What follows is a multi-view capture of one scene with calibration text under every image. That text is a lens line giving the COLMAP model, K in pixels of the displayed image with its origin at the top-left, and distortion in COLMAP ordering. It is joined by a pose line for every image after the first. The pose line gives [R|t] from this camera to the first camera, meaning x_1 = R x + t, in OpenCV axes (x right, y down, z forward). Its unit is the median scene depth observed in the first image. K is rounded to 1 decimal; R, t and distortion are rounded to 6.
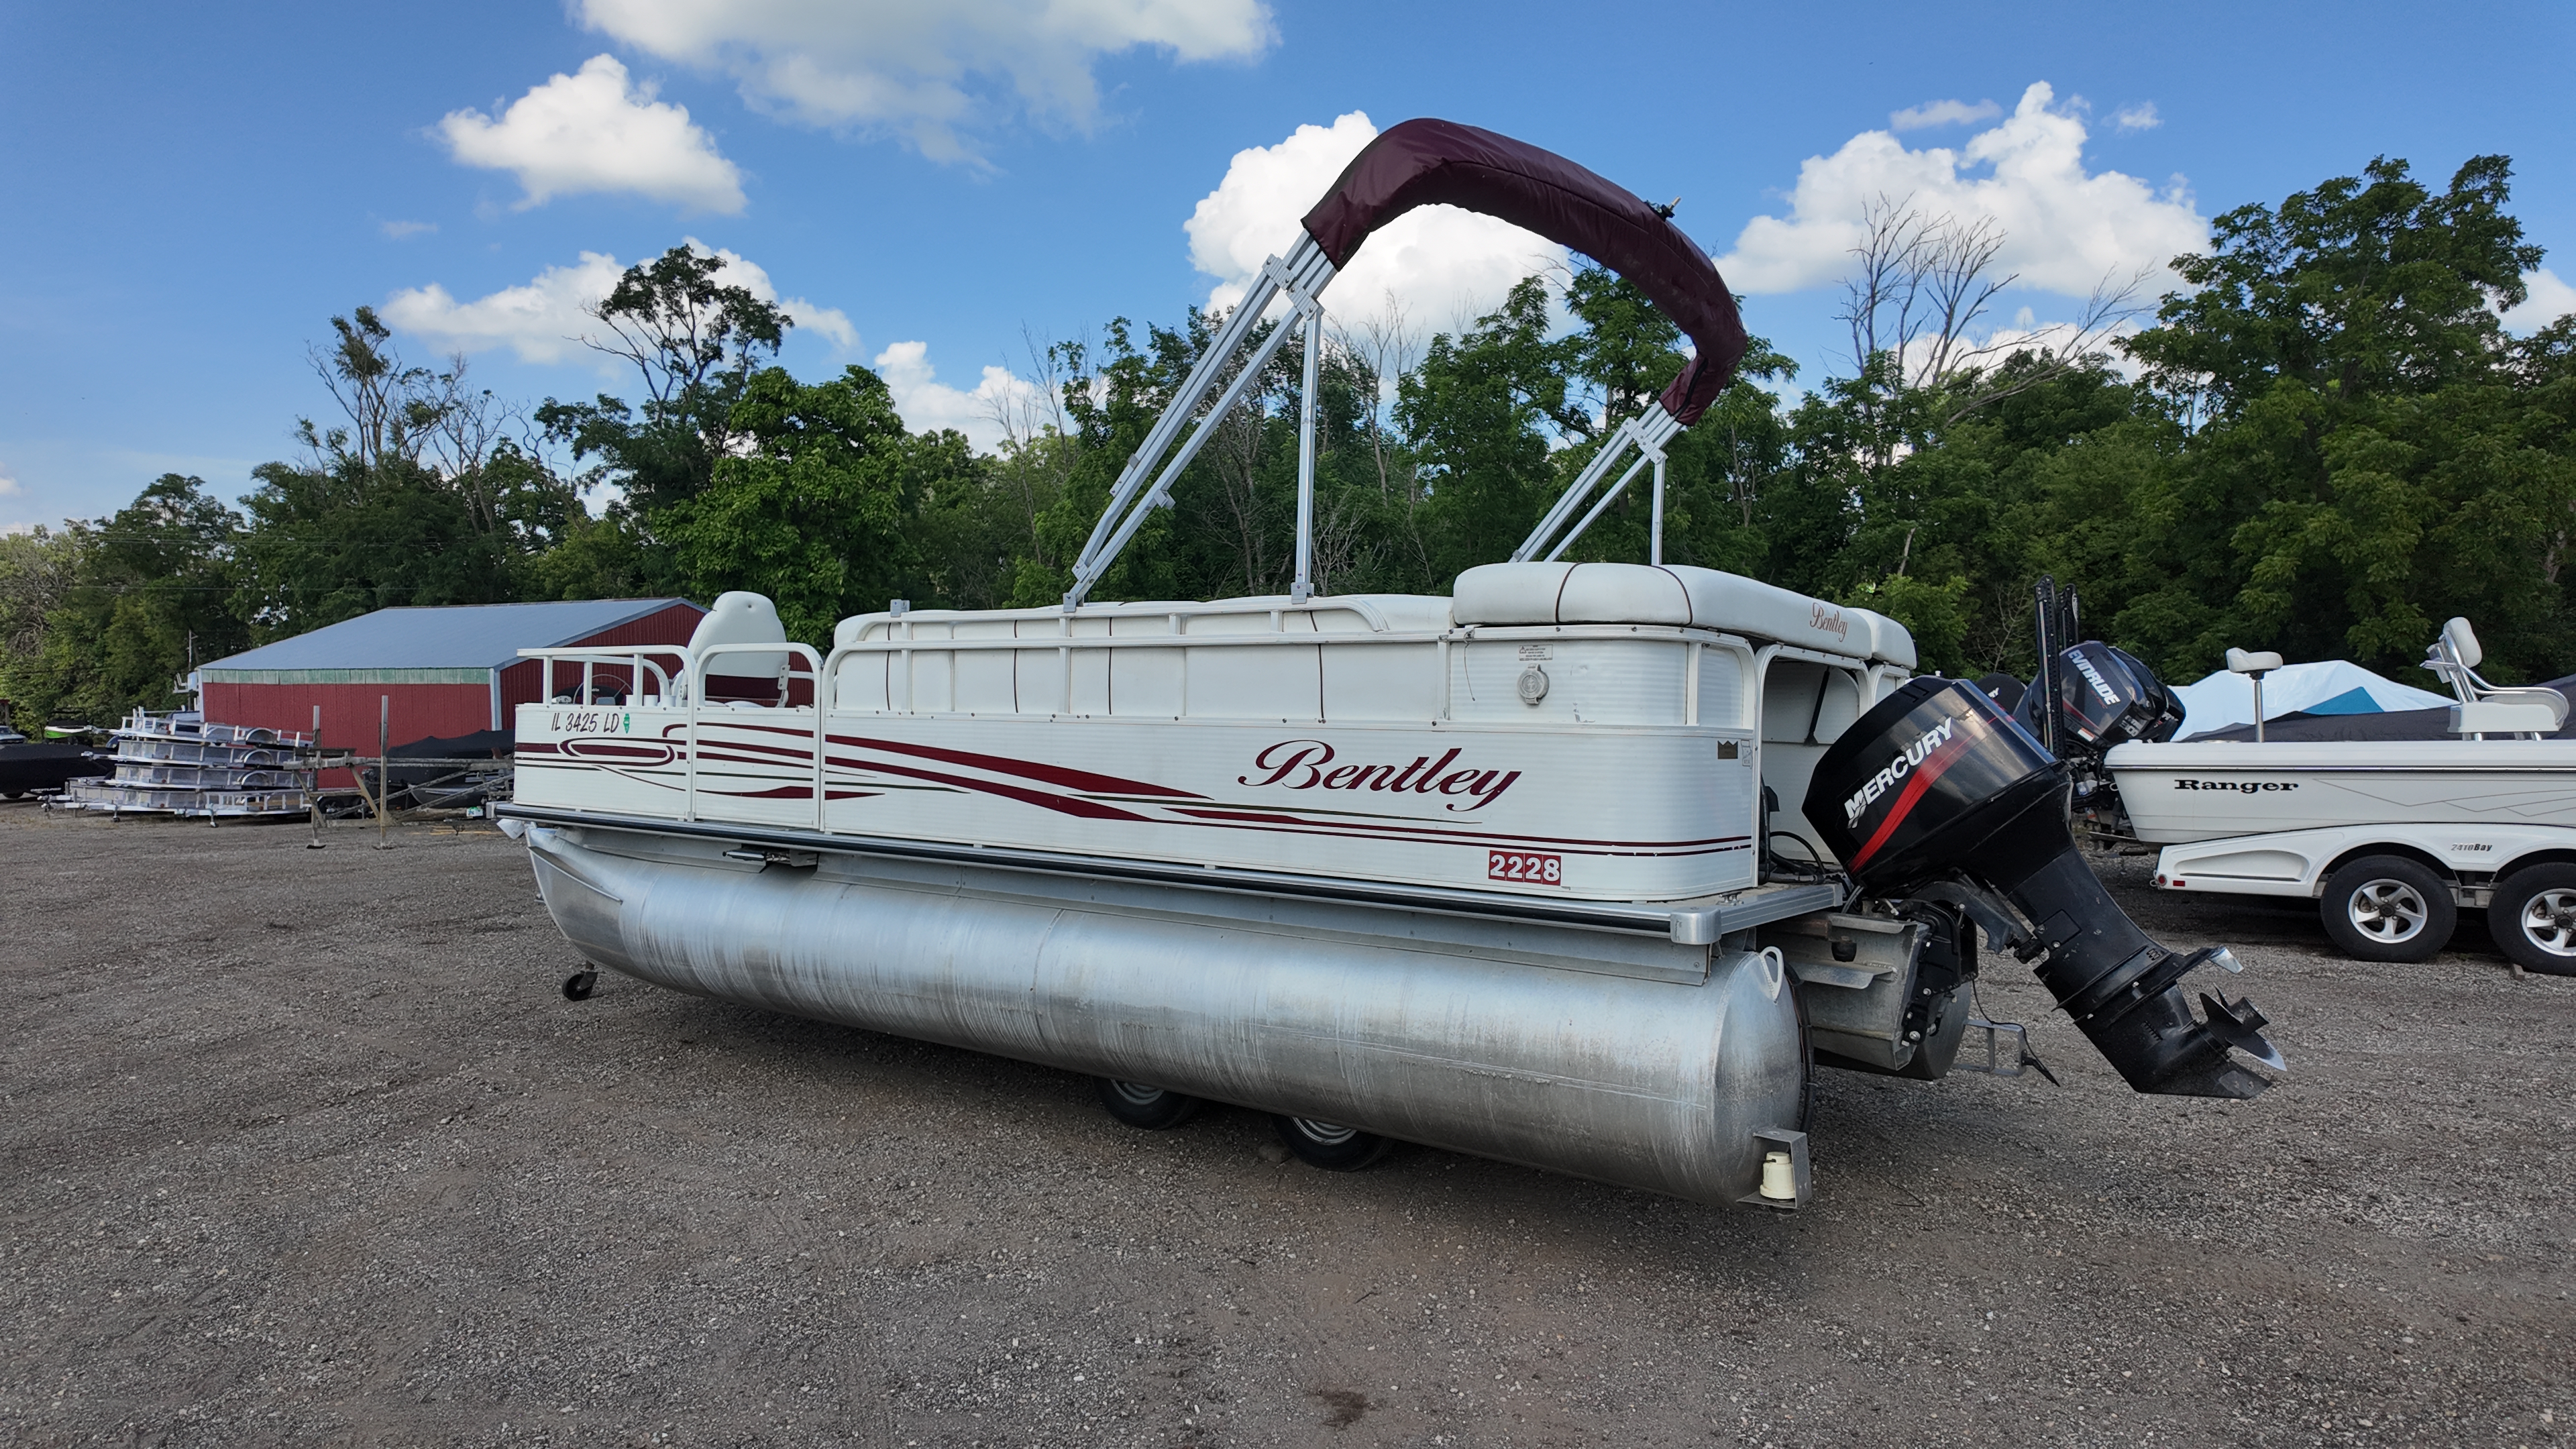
lens RADIAL K [[1497.9, 0, 1289.7], [0, 1497.9, 732.0], [0, 0, 1]] dist [0.091577, -0.112935]
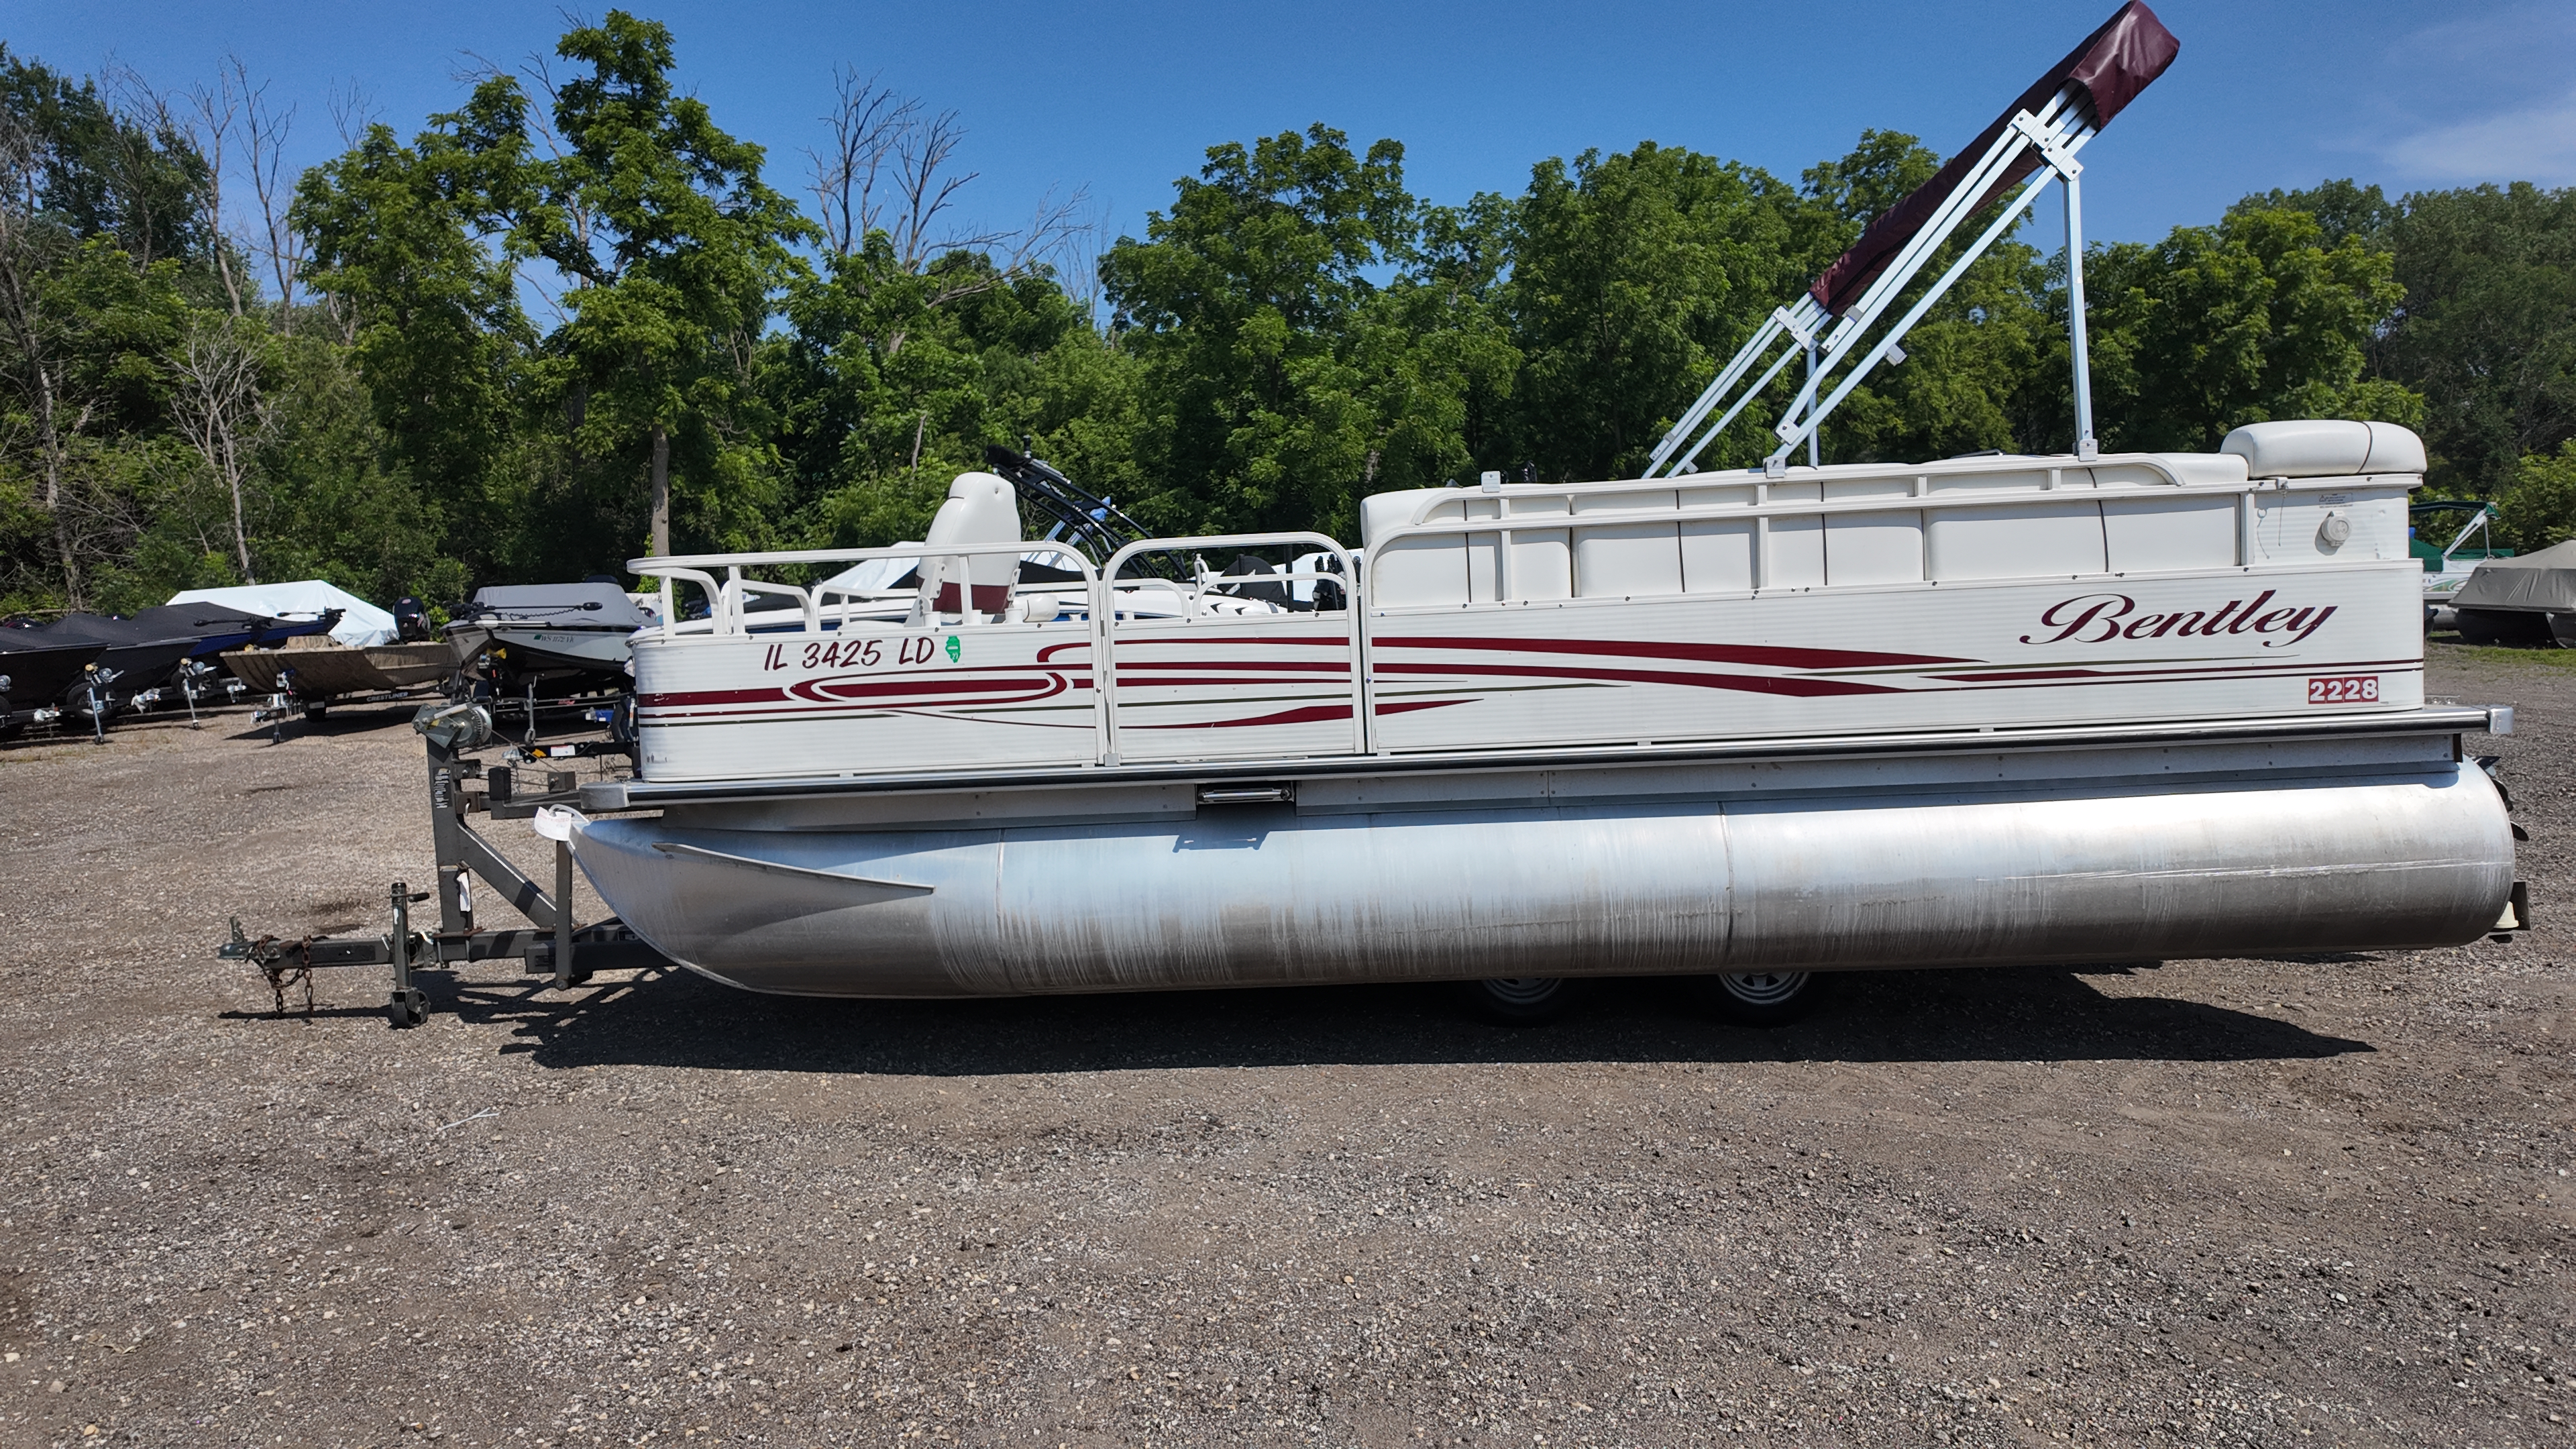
lens RADIAL K [[1497.9, 0, 1289.7], [0, 1497.9, 732.0], [0, 0, 1]] dist [0.091577, -0.112935]
pose [[0.833031, -0.093536, 0.545262, -1.034935], [0.064007, 0.995280, 0.072946, -0.012396], [-0.549512, -0.025866, 0.835086, 0.427947]]
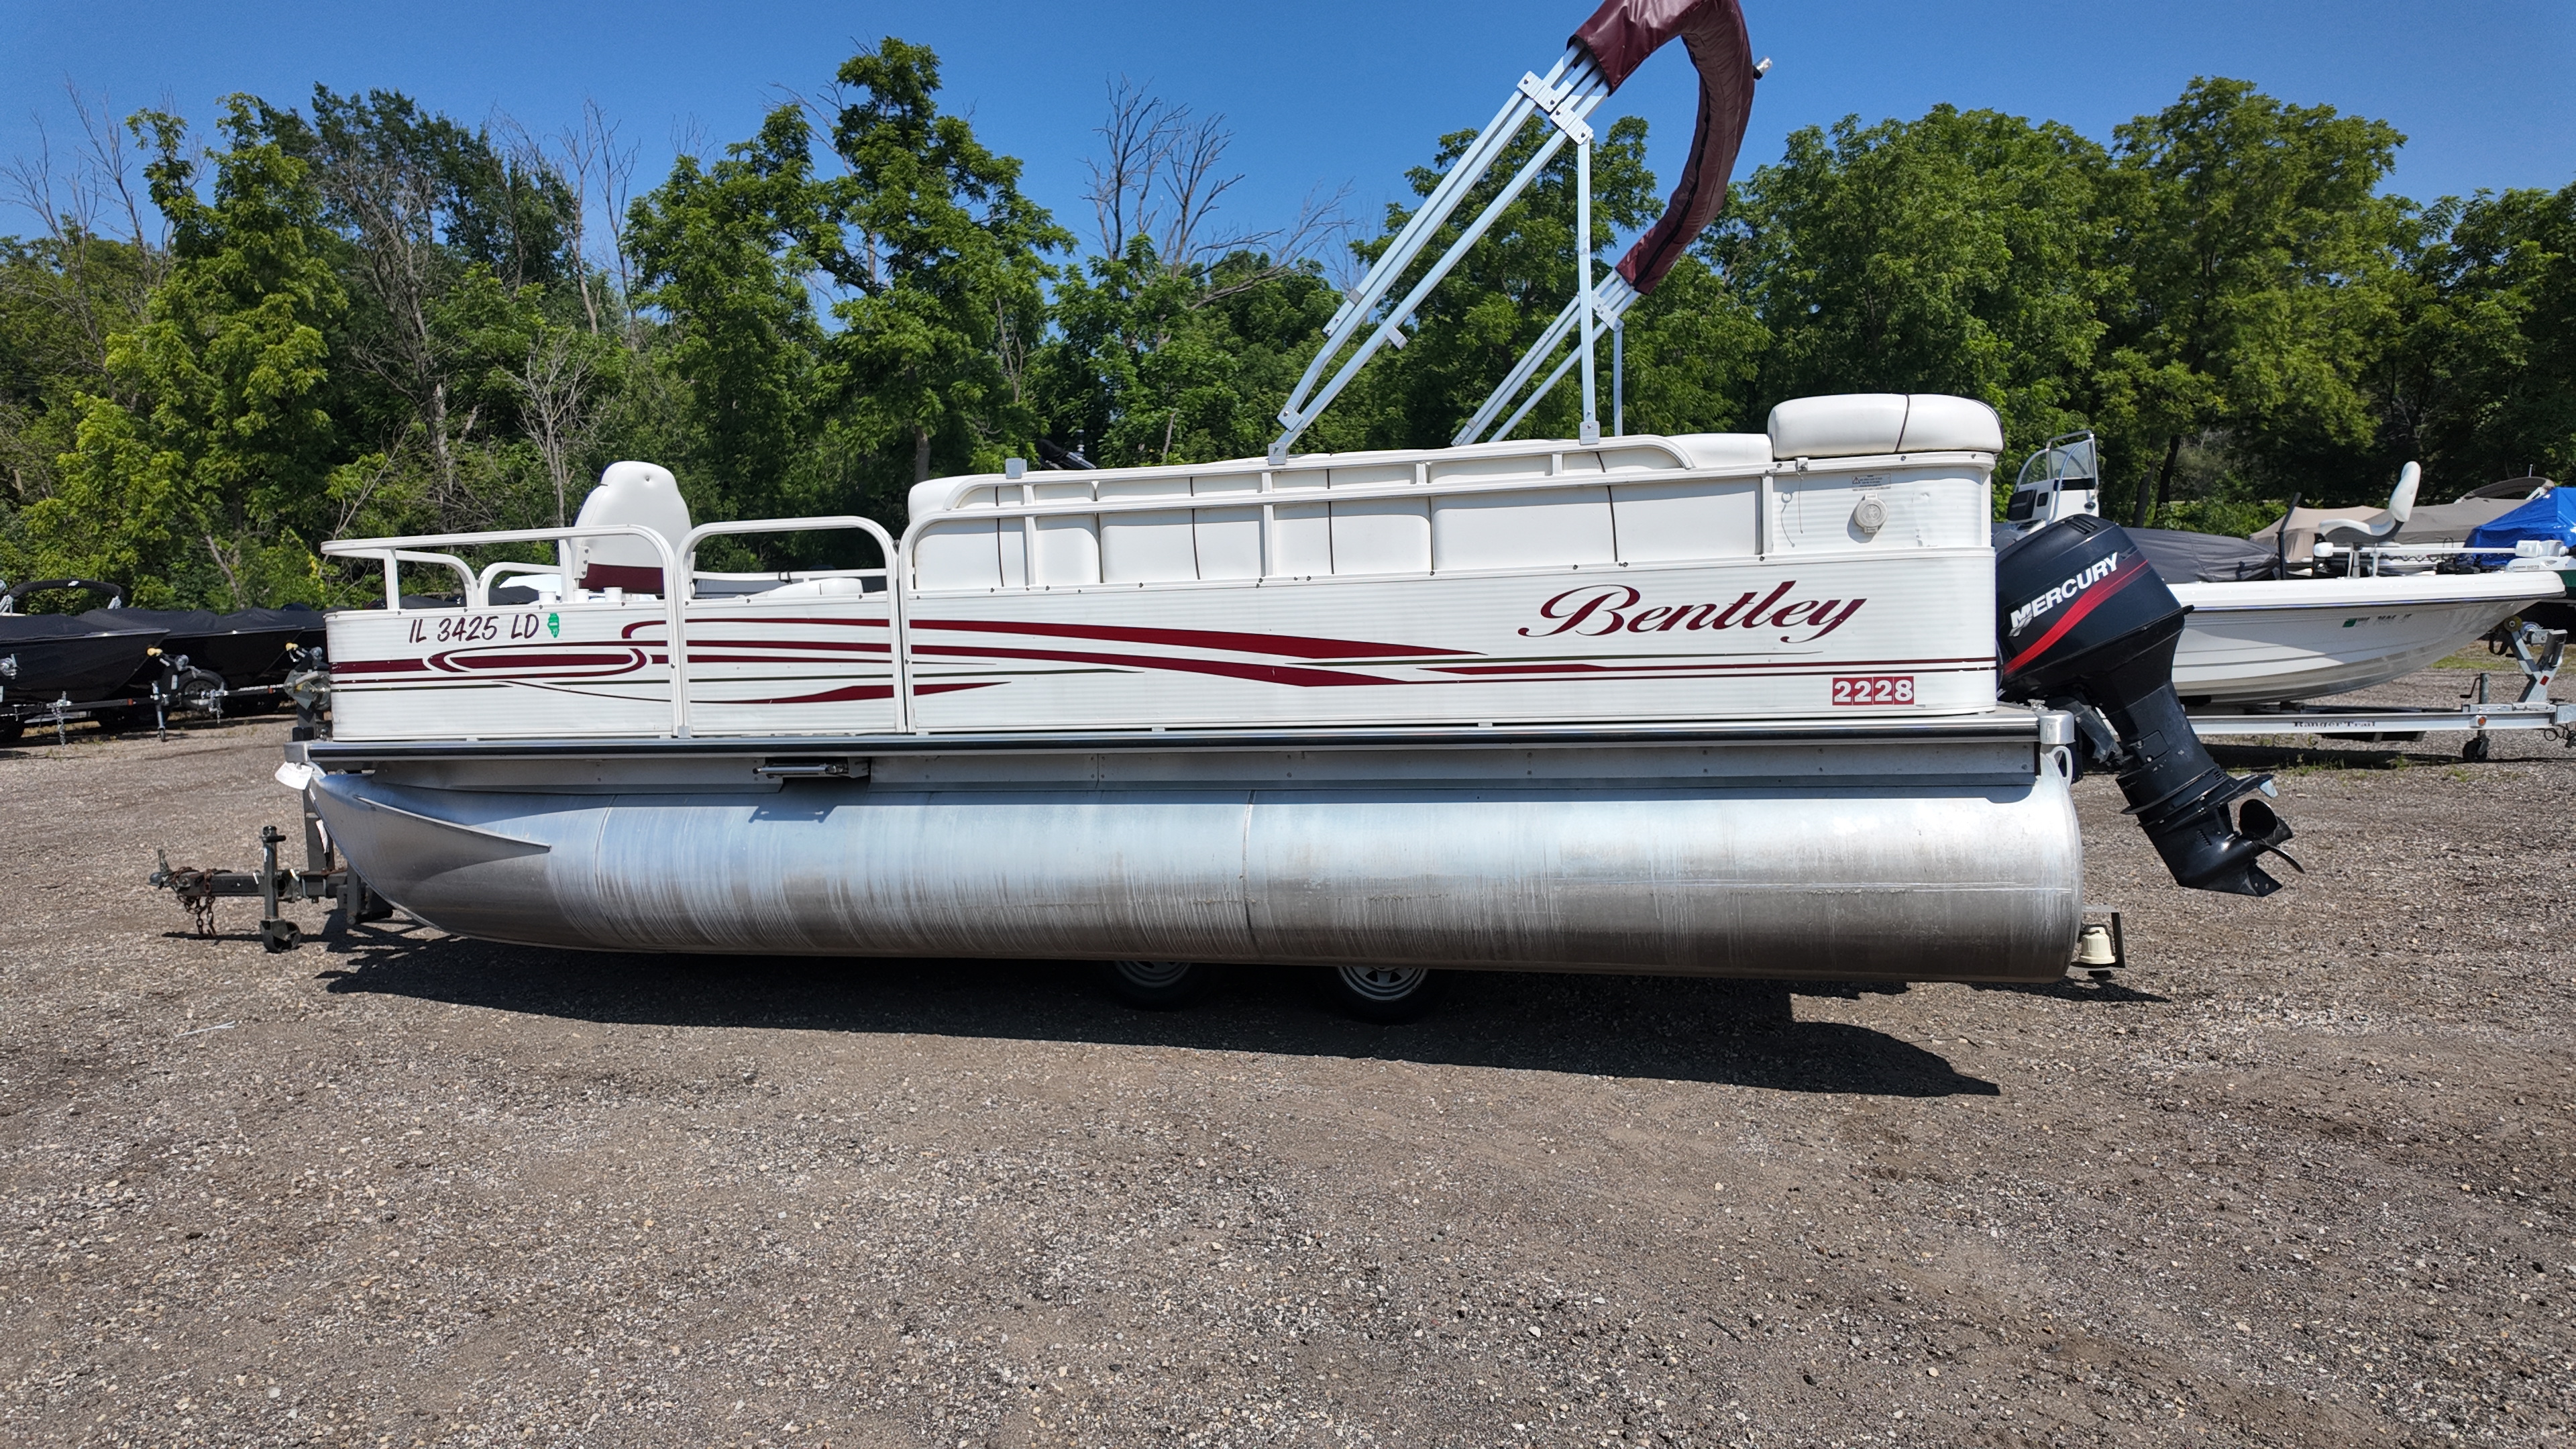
lens RADIAL K [[1497.9, 0, 1289.7], [0, 1497.9, 732.0], [0, 0, 1]] dist [0.091577, -0.112935]
pose [[0.928477, -0.072295, 0.364285, -0.546346], [0.051664, 0.996476, 0.066080, 0.025720], [-0.367779, -0.042533, 0.928940, 0.156269]]
